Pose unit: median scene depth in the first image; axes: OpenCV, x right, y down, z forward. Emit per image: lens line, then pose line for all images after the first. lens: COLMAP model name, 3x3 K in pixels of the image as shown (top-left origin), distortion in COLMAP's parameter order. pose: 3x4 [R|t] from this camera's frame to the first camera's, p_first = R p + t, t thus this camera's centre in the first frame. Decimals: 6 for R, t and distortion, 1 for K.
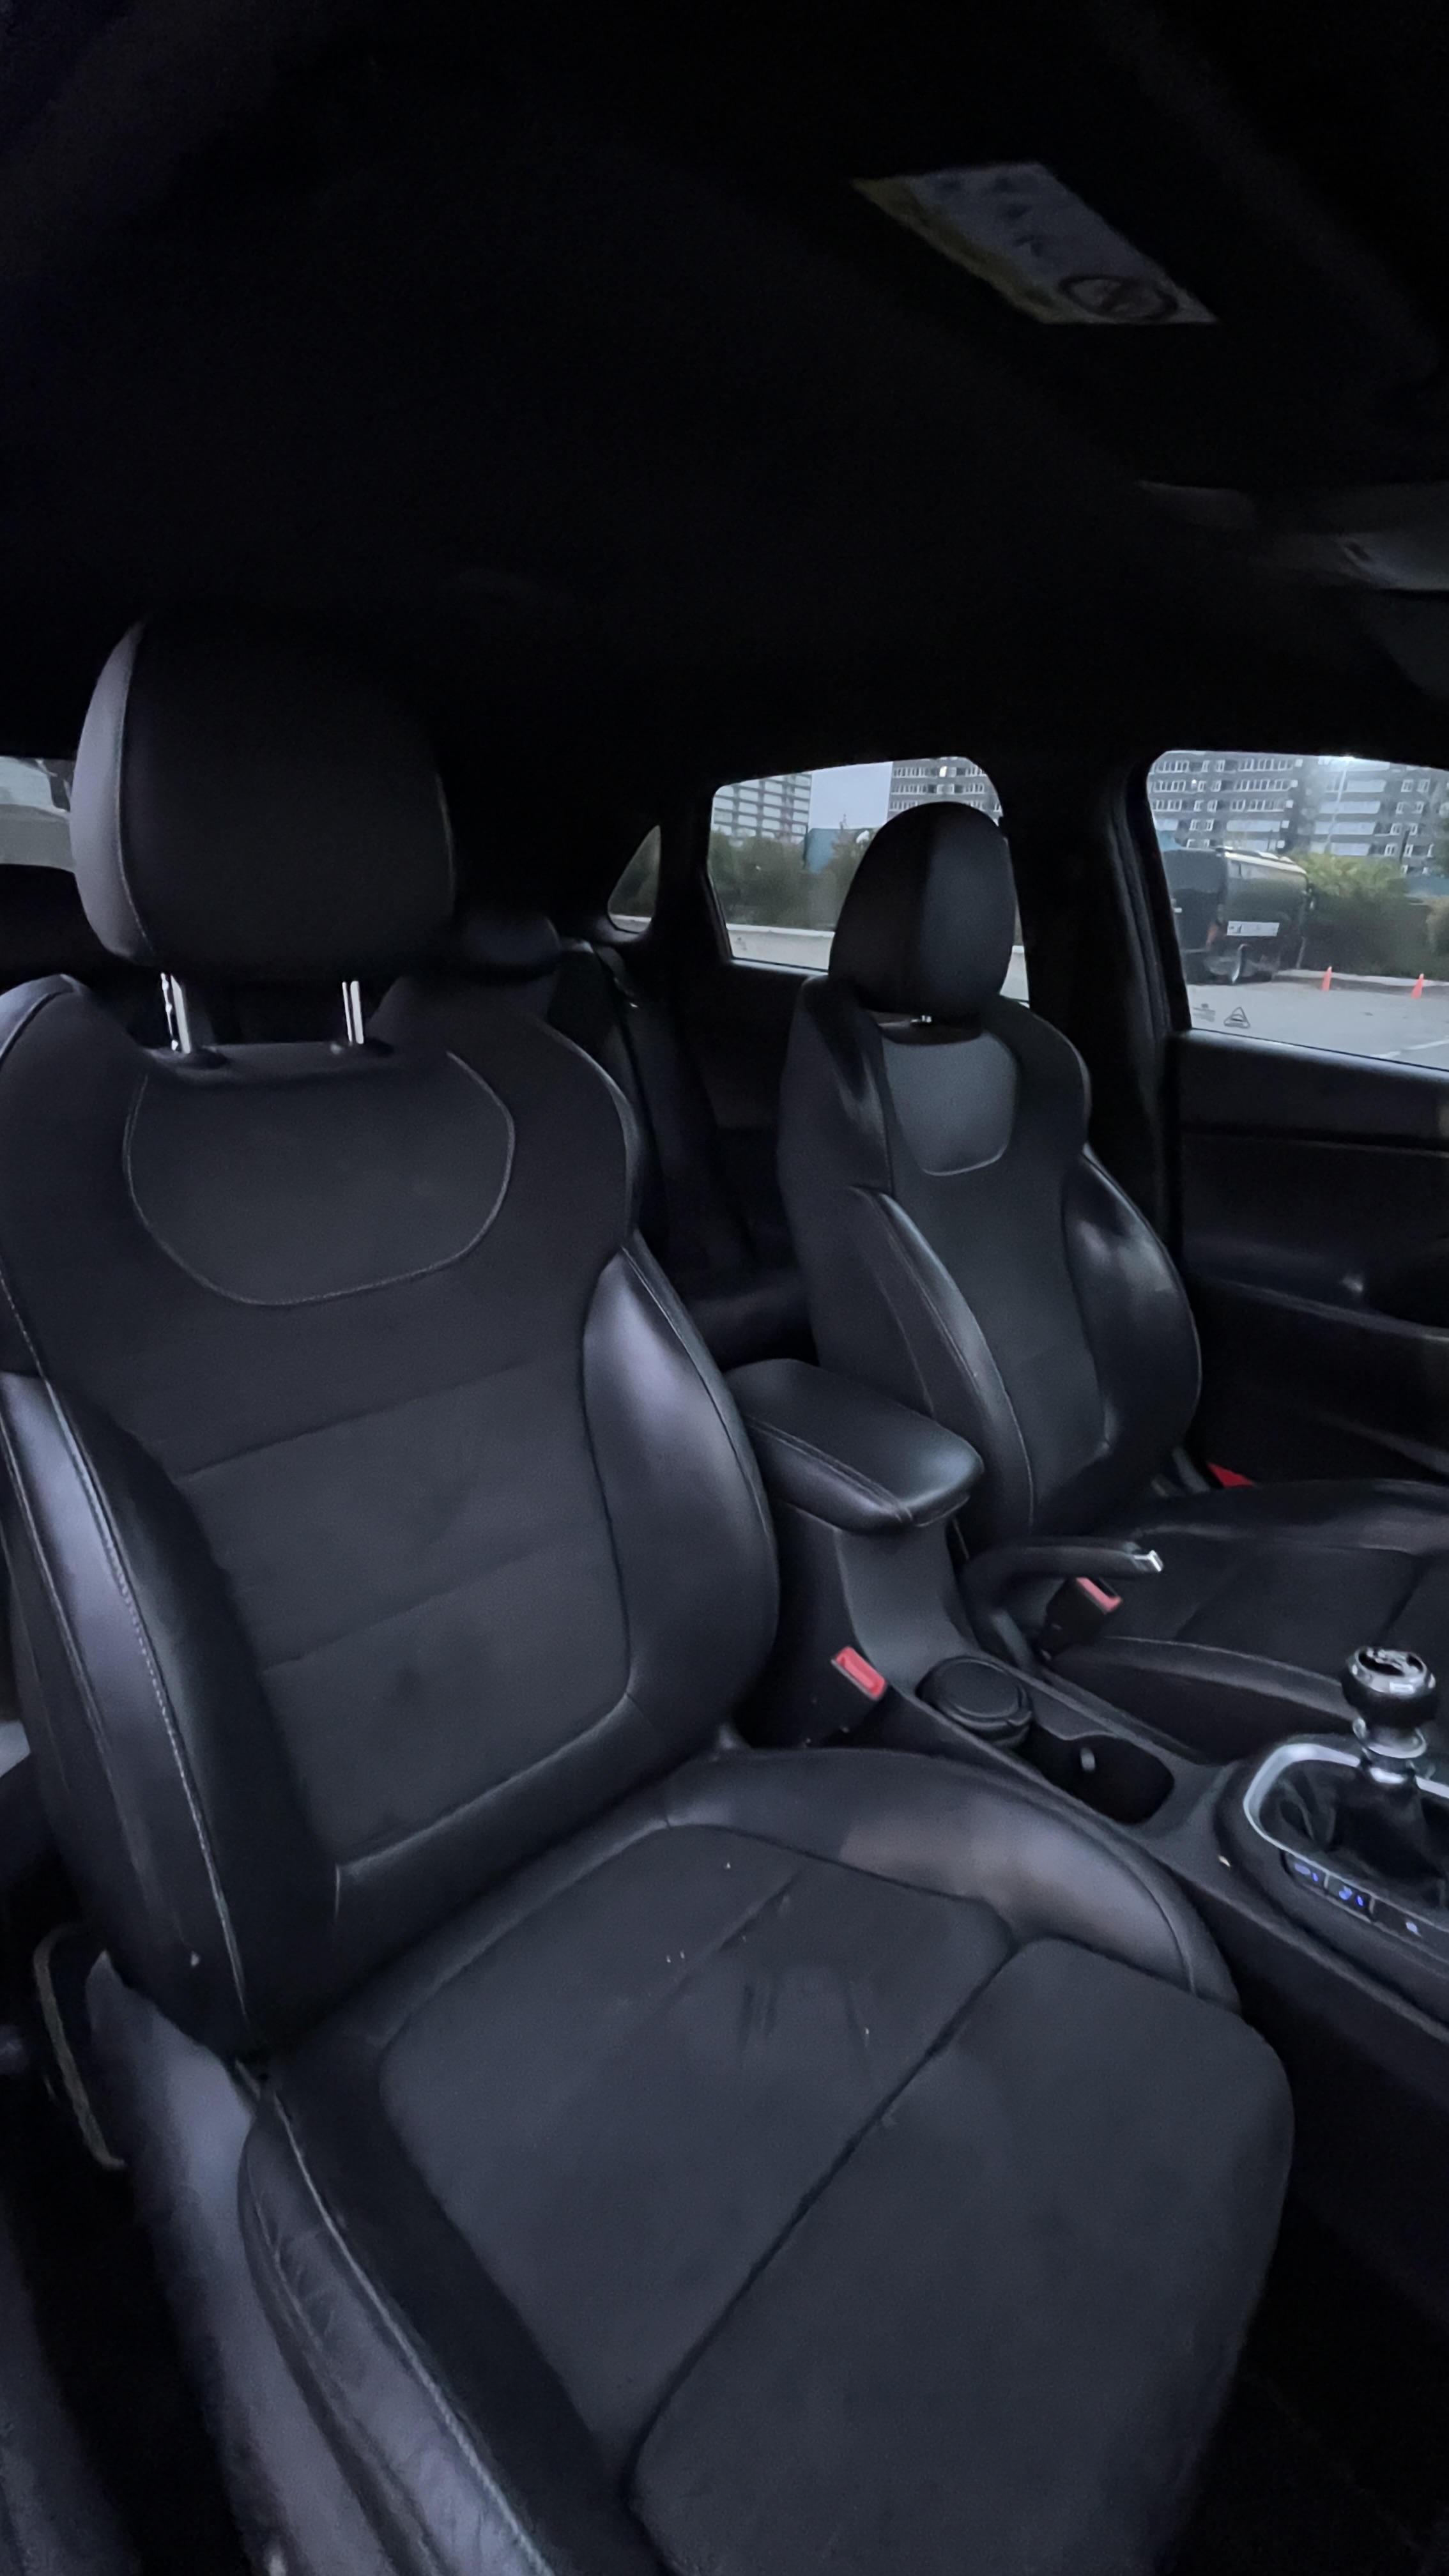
lens RADIAL K [[1042.9, 0, 725.5], [0, 1042.9, 1287.1], [0, 0, 1]] dist [-0.006259, -0.000056]
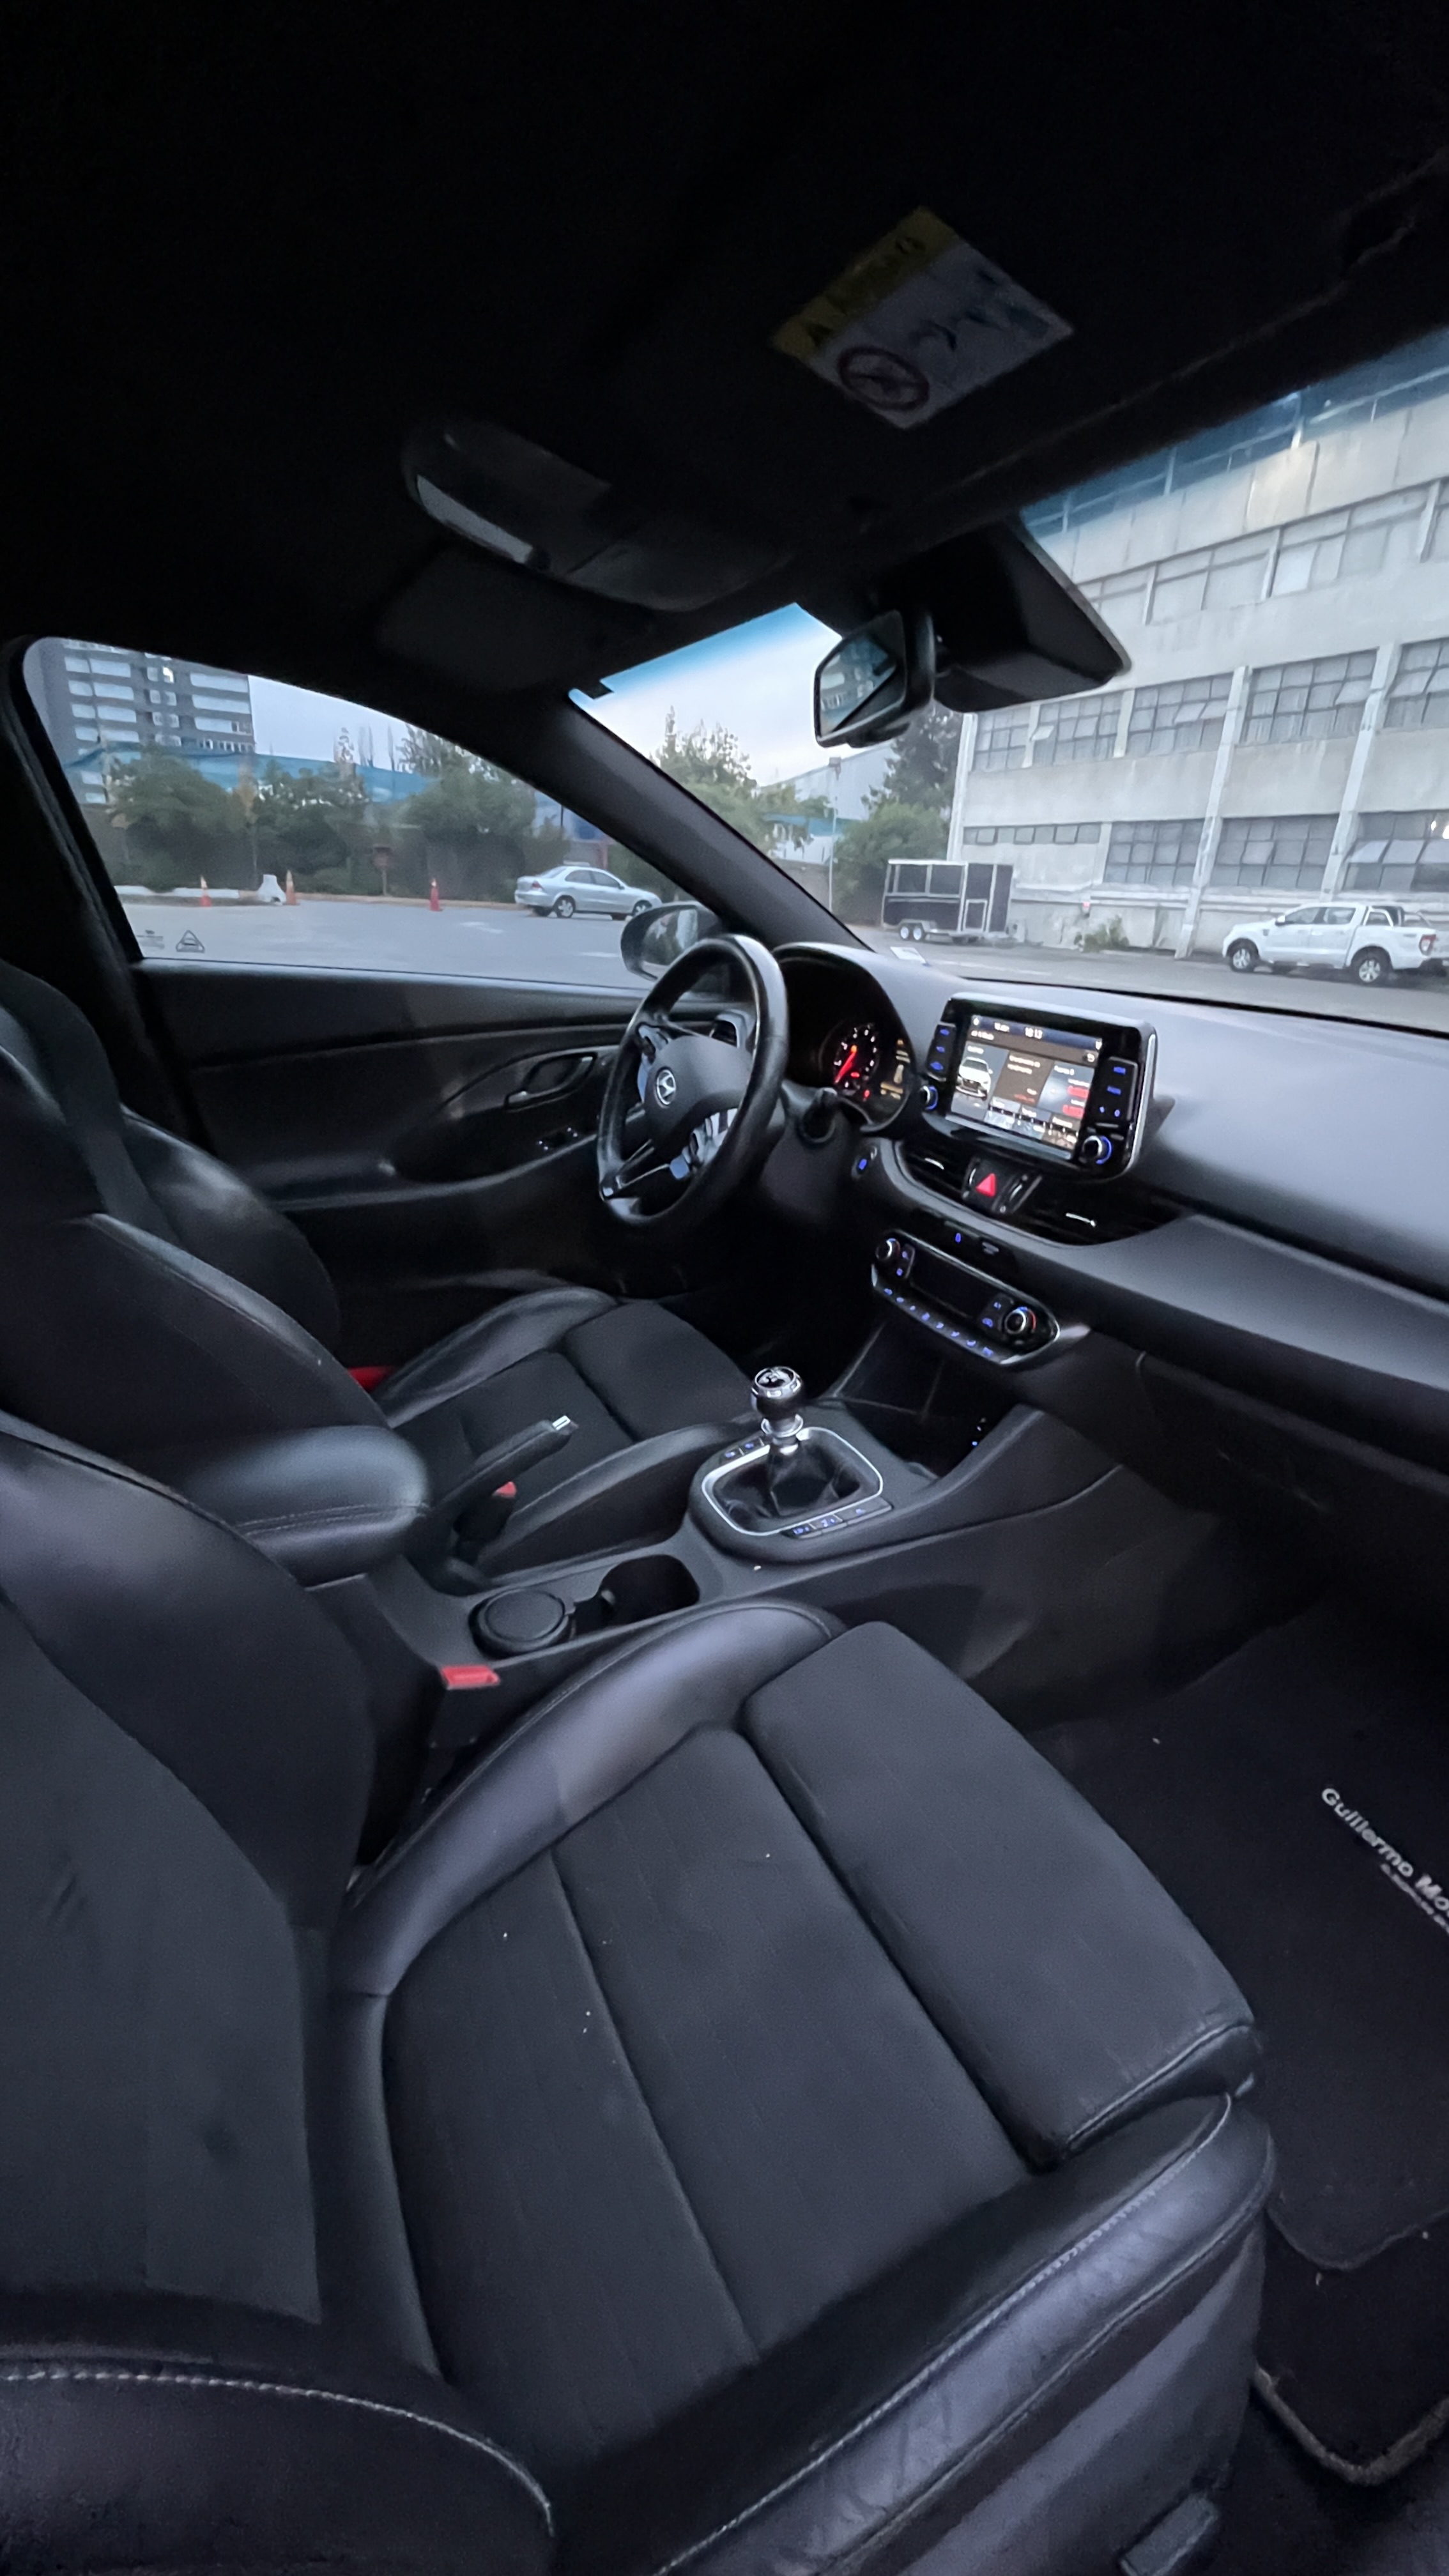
lens RADIAL K [[1036.6, 0, 724.5], [0, 1036.6, 1288.0], [0, 0, 1]] dist [-0.002306, 0.000096]
pose [[0.331645, -0.384407, 0.861535, -0.457008], [0.299122, 0.908947, 0.290416, -0.153282], [-0.894728, 0.161389, 0.416432, 0.329406]]
